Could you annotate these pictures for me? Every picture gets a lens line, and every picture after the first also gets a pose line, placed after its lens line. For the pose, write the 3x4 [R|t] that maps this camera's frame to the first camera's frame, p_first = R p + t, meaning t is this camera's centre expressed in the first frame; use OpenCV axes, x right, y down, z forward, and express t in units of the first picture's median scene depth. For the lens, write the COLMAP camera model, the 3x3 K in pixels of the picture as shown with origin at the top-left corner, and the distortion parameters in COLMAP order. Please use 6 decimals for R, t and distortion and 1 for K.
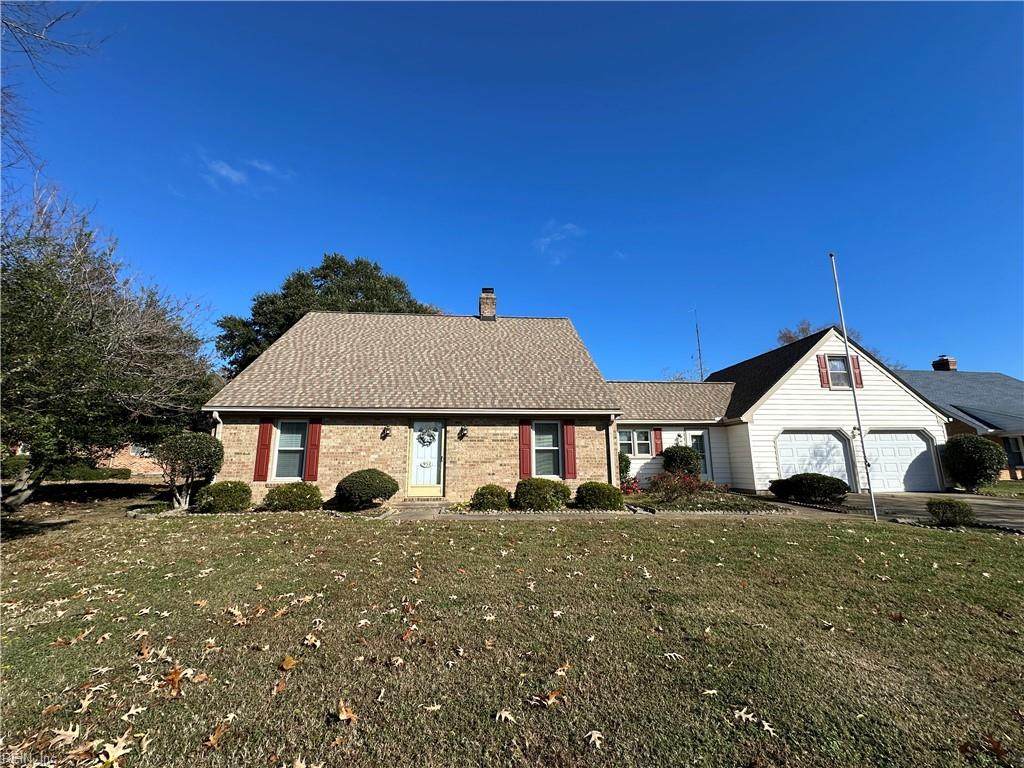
lens RADIAL K [[408.8, 0, 512.0], [0, 408.8, 384.0], [0, 0, 1]] dist [-0.002177, -0.000235]
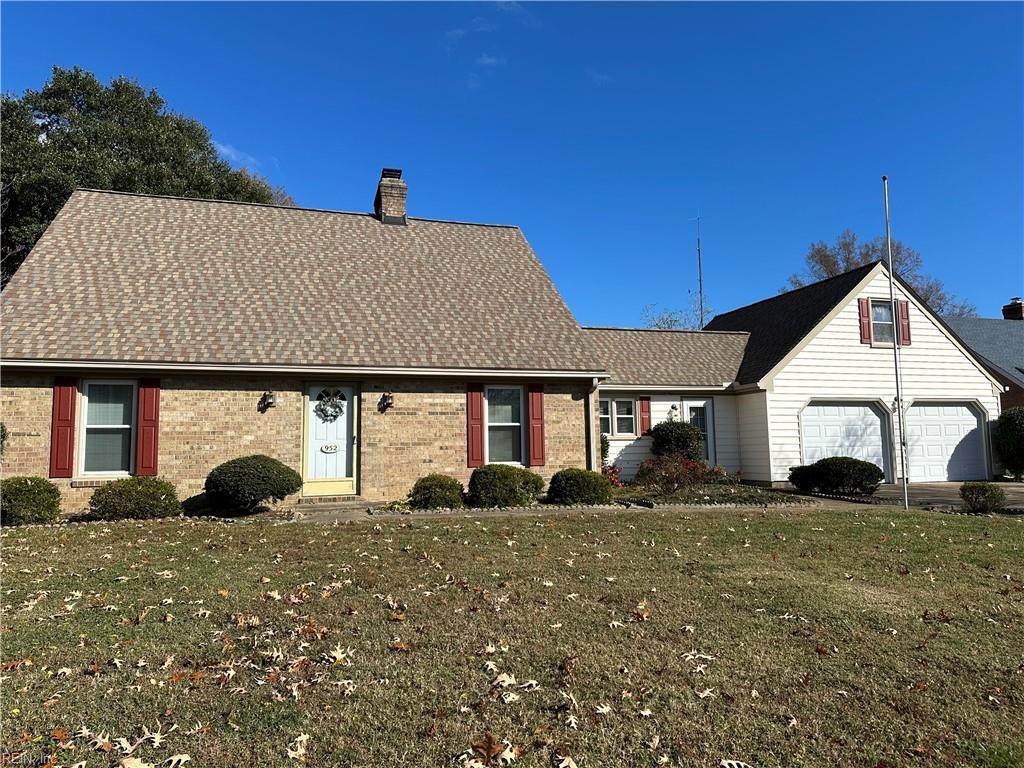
lens RADIAL K [[710.7, 0, 514.9], [0, 710.7, 378.4], [0, 0, 1]] dist [0.133761, -0.207356]
pose [[0.979414, 0.011384, 0.201543, -0.138820], [-0.028644, 0.996144, 0.082931, -0.023371], [-0.199822, -0.086997, 0.975963, -0.187745]]
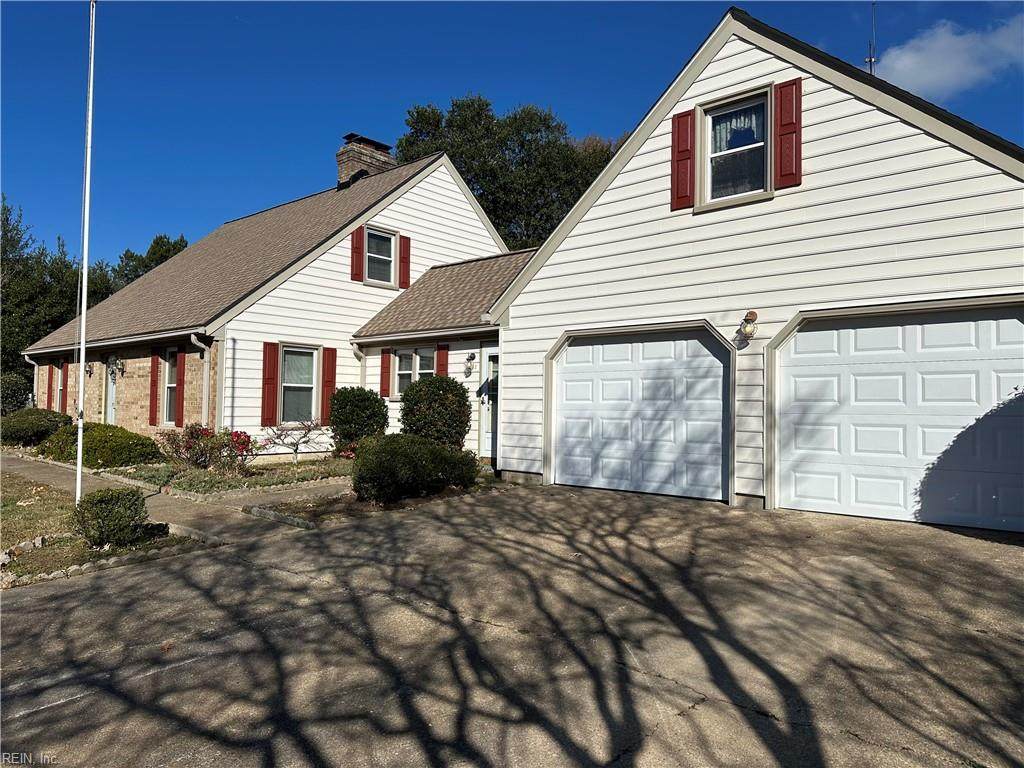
lens RADIAL K [[710.7, 0, 514.9], [0, 710.7, 378.4], [0, 0, 1]] dist [0.133761, -0.207356]
pose [[0.676138, -0.015045, -0.736621, 1.378509], [0.125027, 0.987634, 0.094589, 0.094351], [0.726089, -0.156053, 0.669658, 0.554259]]
